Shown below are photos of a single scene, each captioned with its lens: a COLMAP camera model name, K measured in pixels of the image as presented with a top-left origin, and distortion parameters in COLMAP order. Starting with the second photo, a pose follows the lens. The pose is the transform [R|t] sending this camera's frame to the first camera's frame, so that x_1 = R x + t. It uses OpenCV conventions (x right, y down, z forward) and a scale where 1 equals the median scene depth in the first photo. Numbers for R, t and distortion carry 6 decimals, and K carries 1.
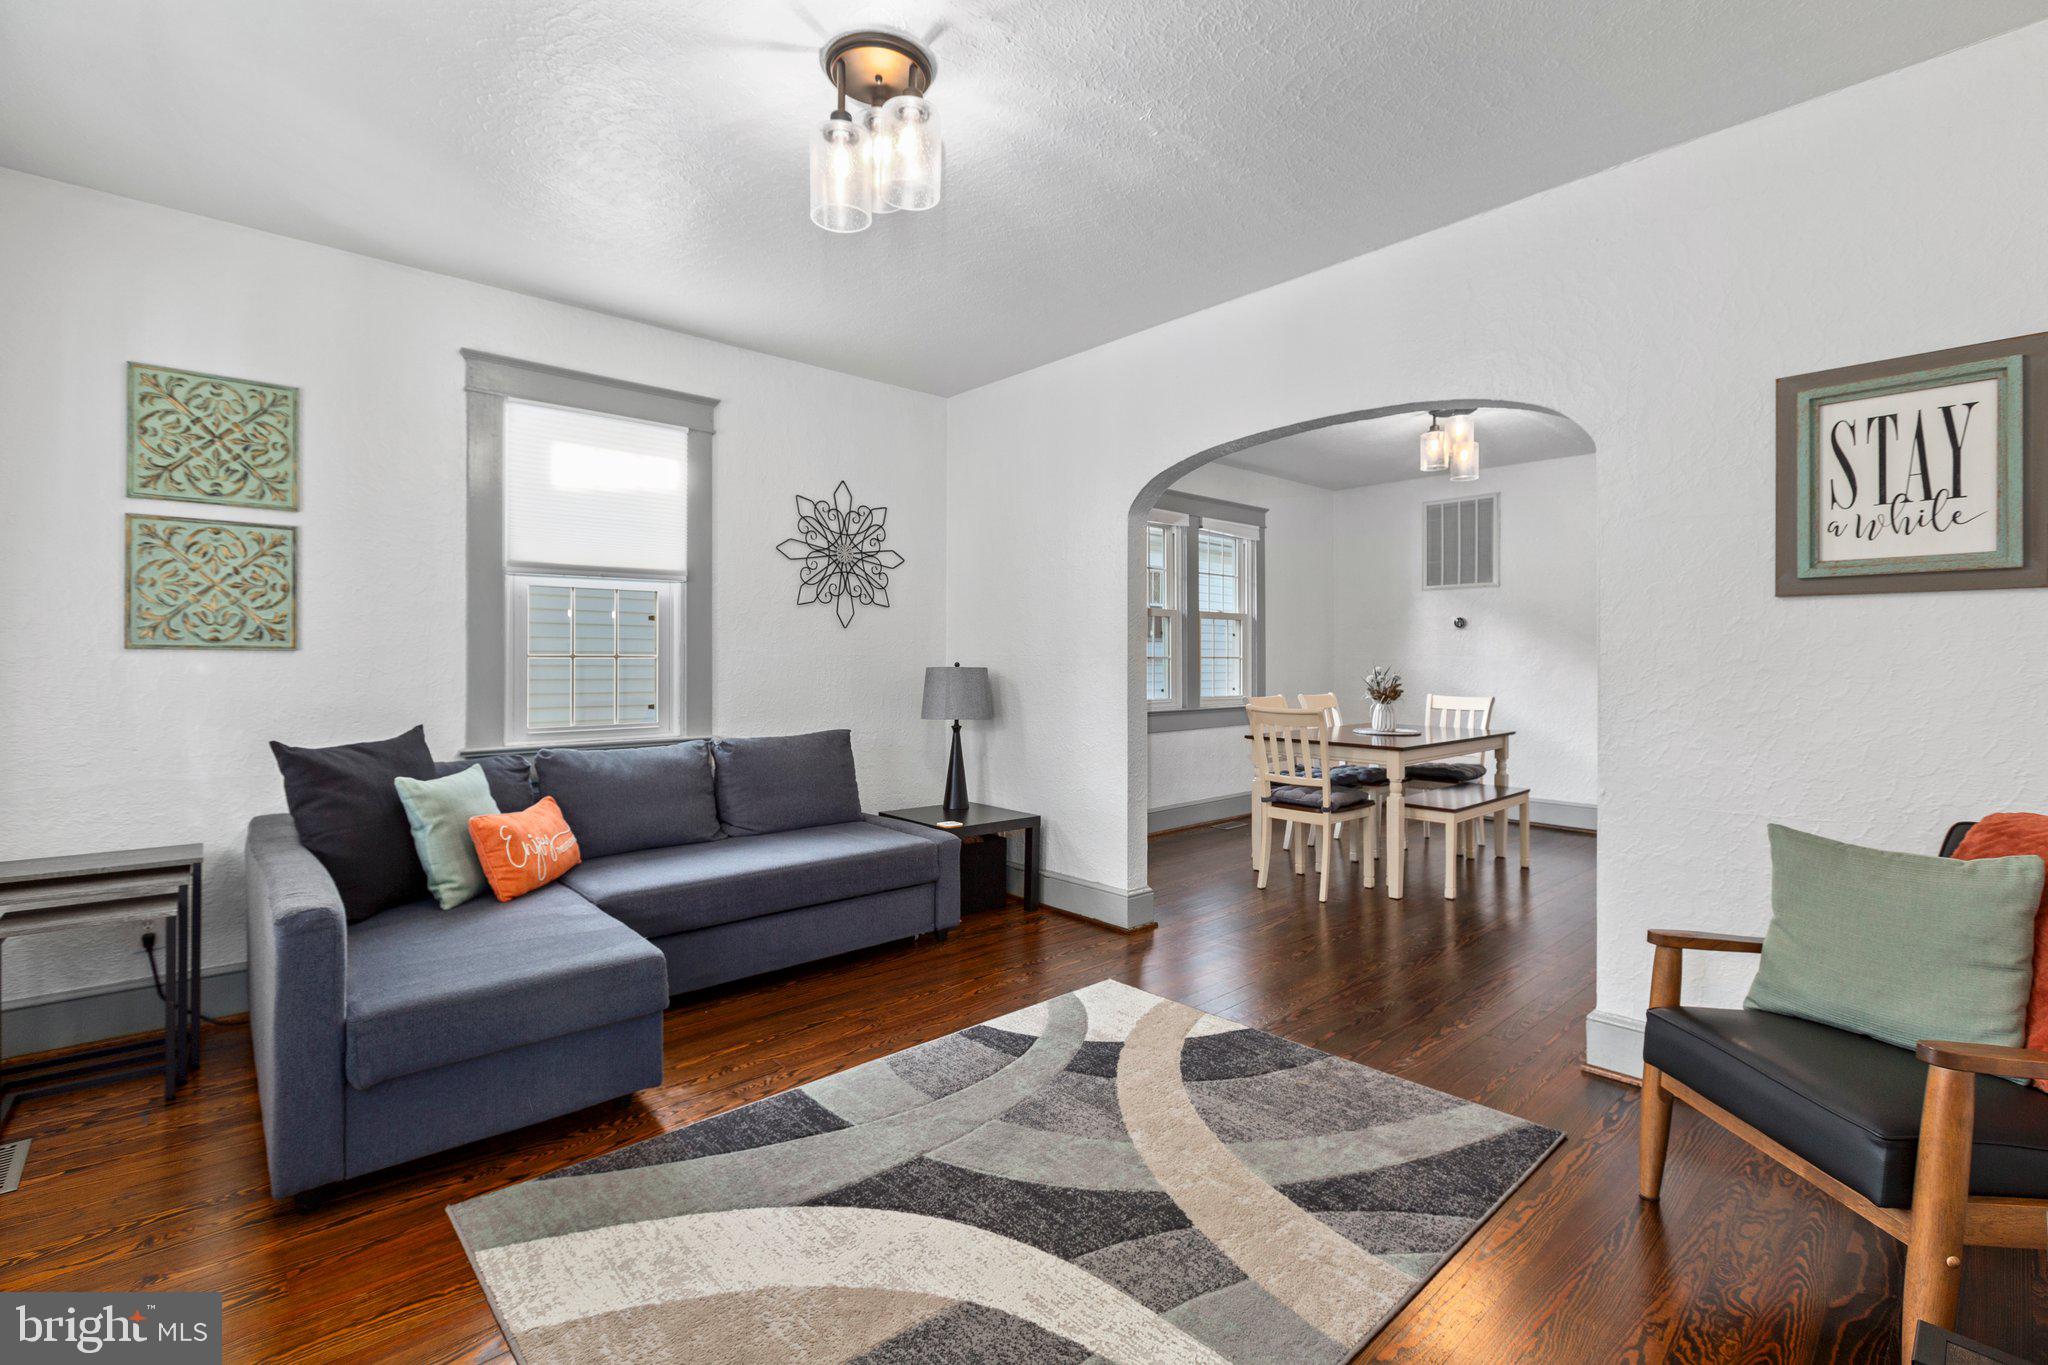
lens RADIAL K [[922.4, 0, 1019.6], [0, 922.4, 653.4], [0, 0, 1]] dist [-0.002222, 0.000510]
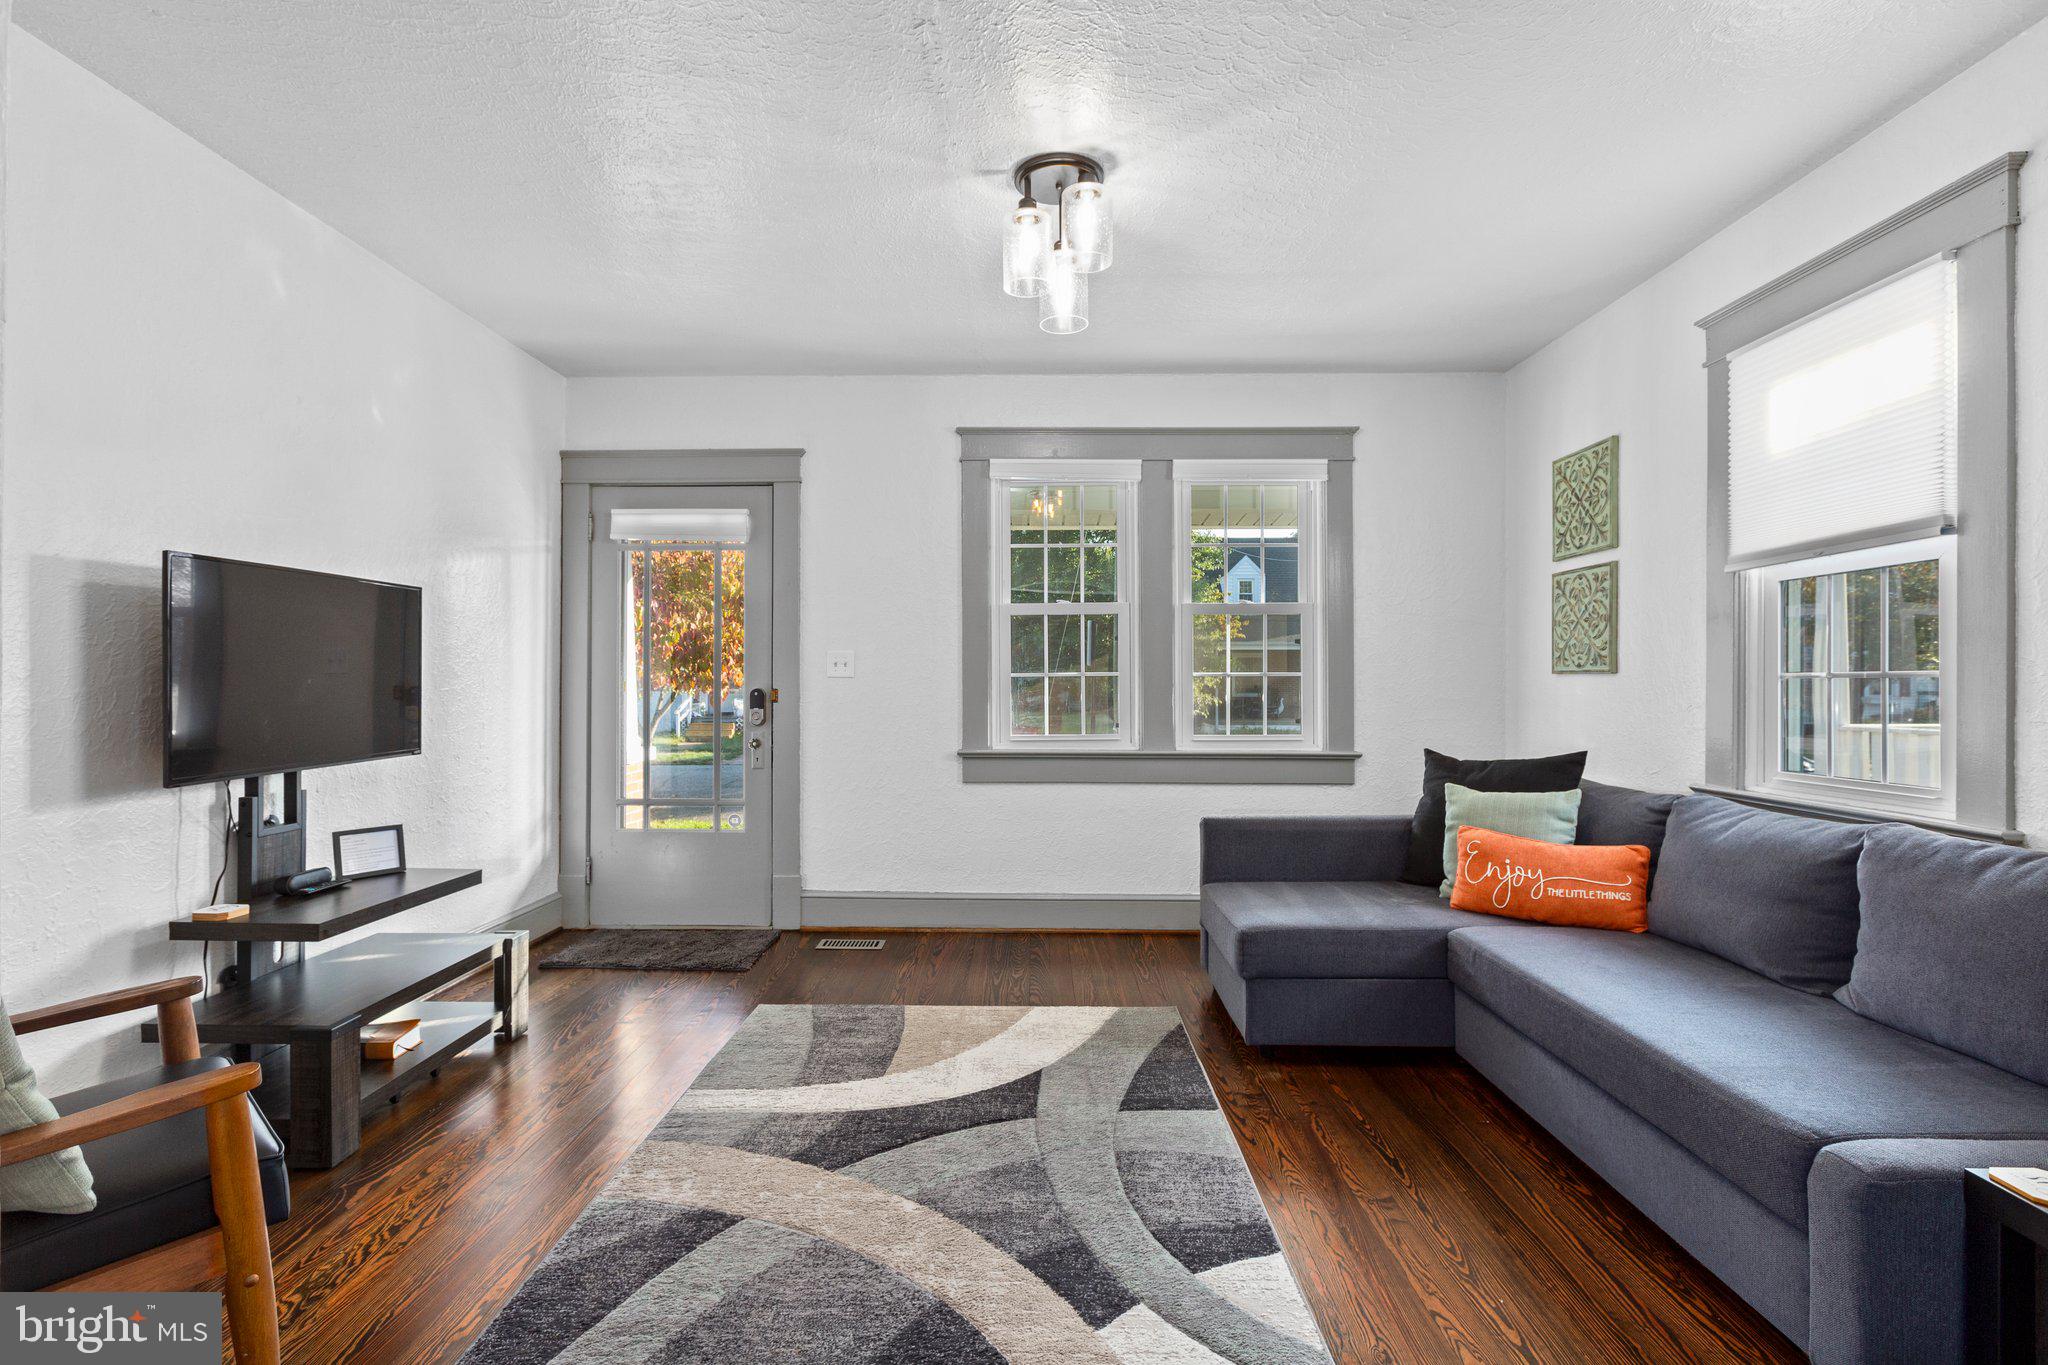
lens RADIAL K [[950.5, 0, 1003.3], [0, 950.5, 674.9], [0, 0, 1]] dist [0.002733, 0.000176]
pose [[-0.696112, -0.009445, -0.717871, 0.545528], [0.001622, 0.999890, -0.014729, 0.014311], [0.717932, -0.011417, -0.696020, 1.276010]]
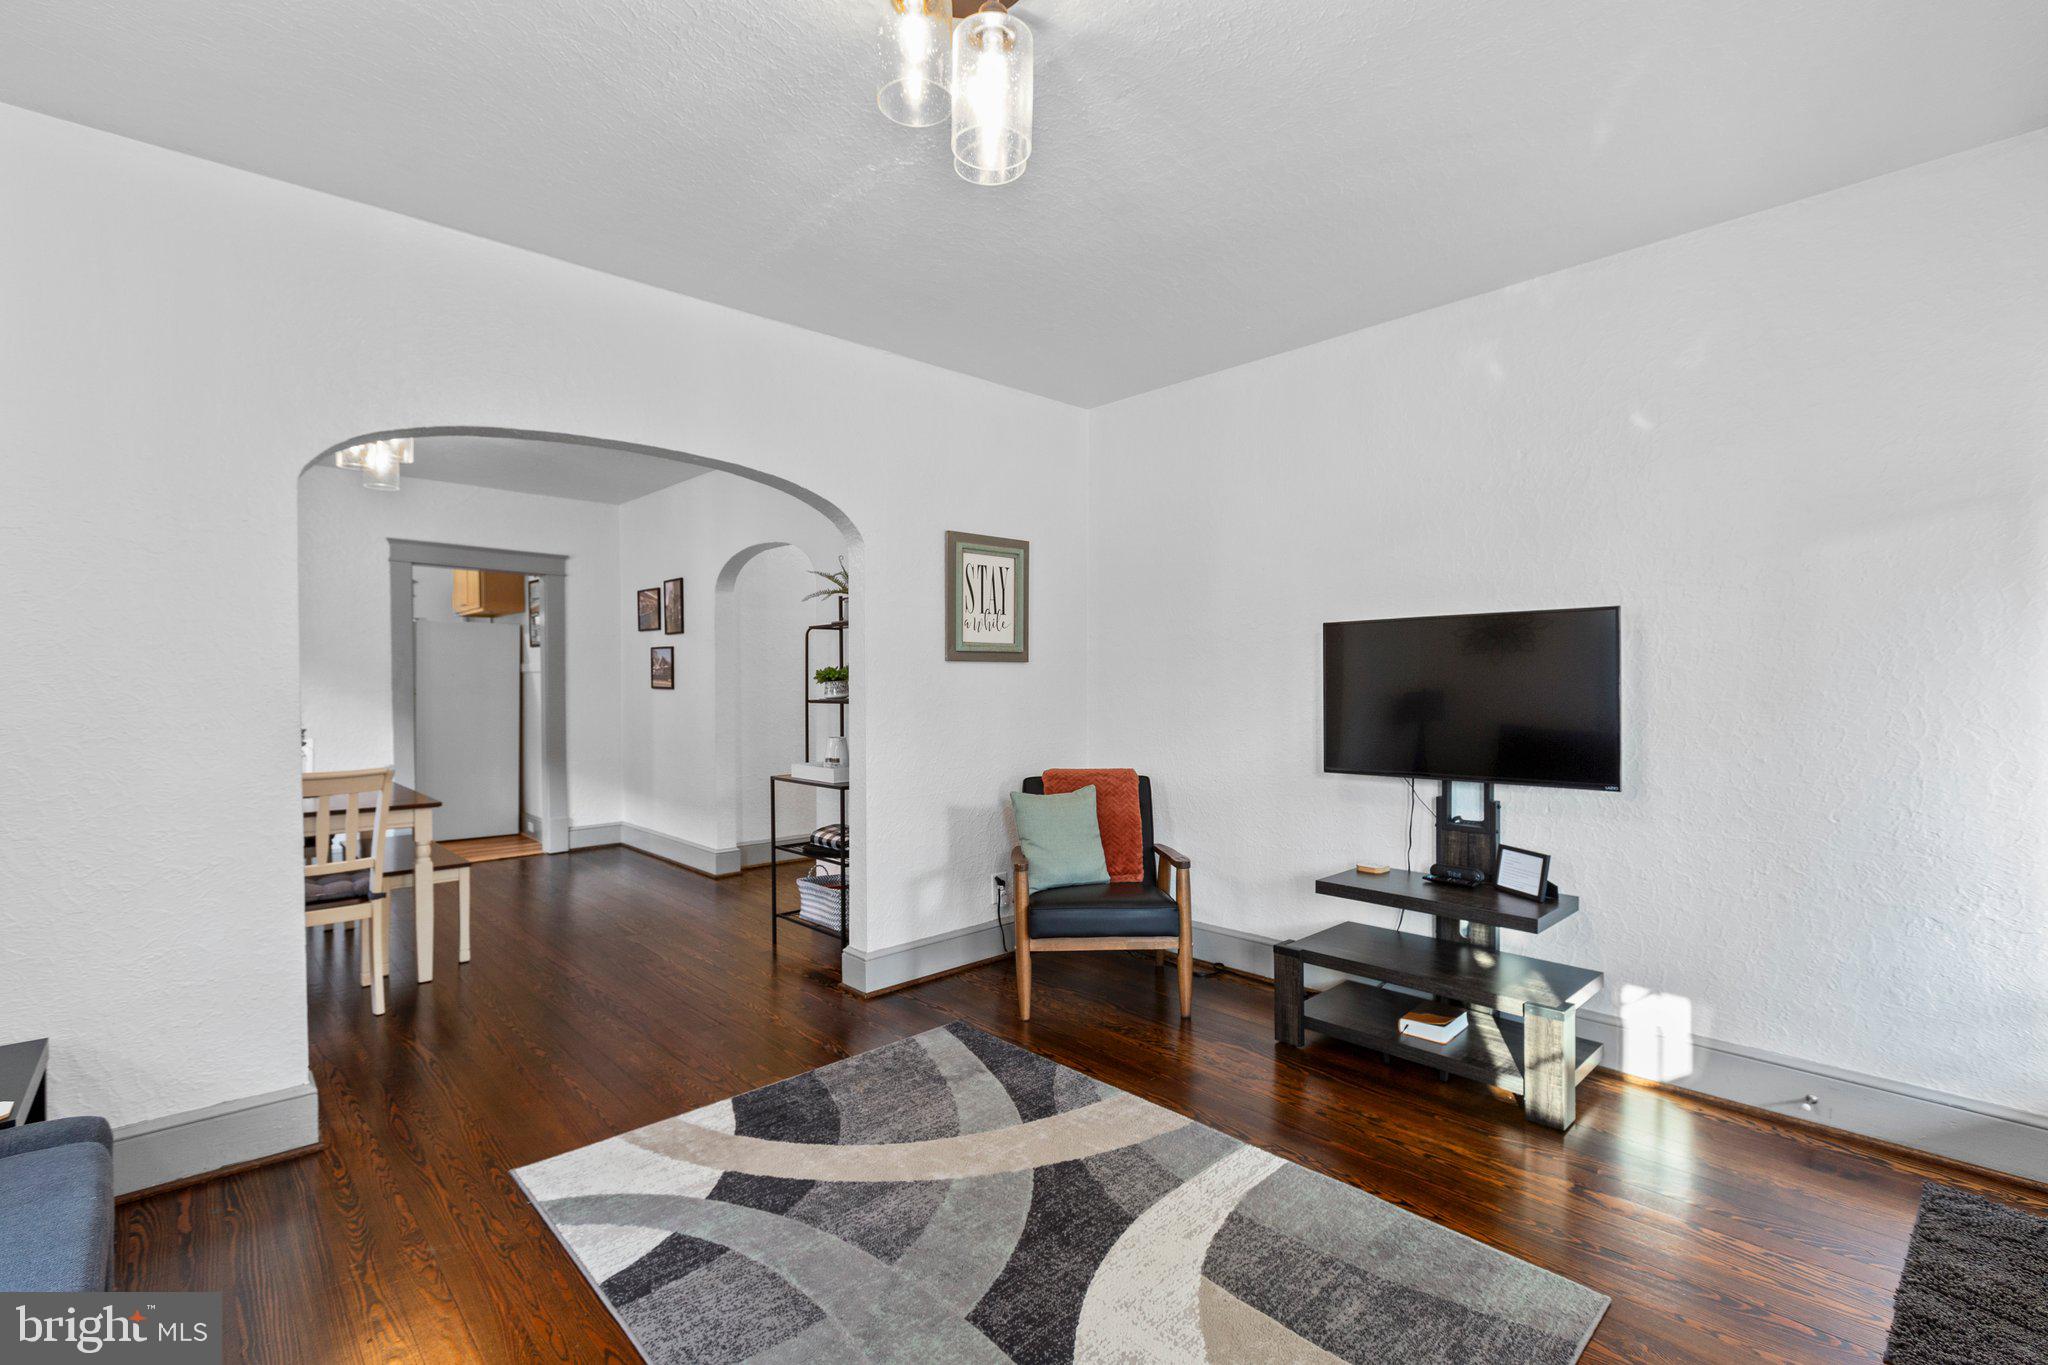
lens RADIAL K [[922.4, 0, 1029.4], [0, 922.4, 689.3], [0, 0, 1]] dist [-0.002222, 0.000510]
pose [[-0.018815, -0.015164, 0.999708, -0.666389], [-0.004232, 0.999877, 0.015086, -0.027548], [-0.999814, -0.003947, -0.018877, 0.684265]]
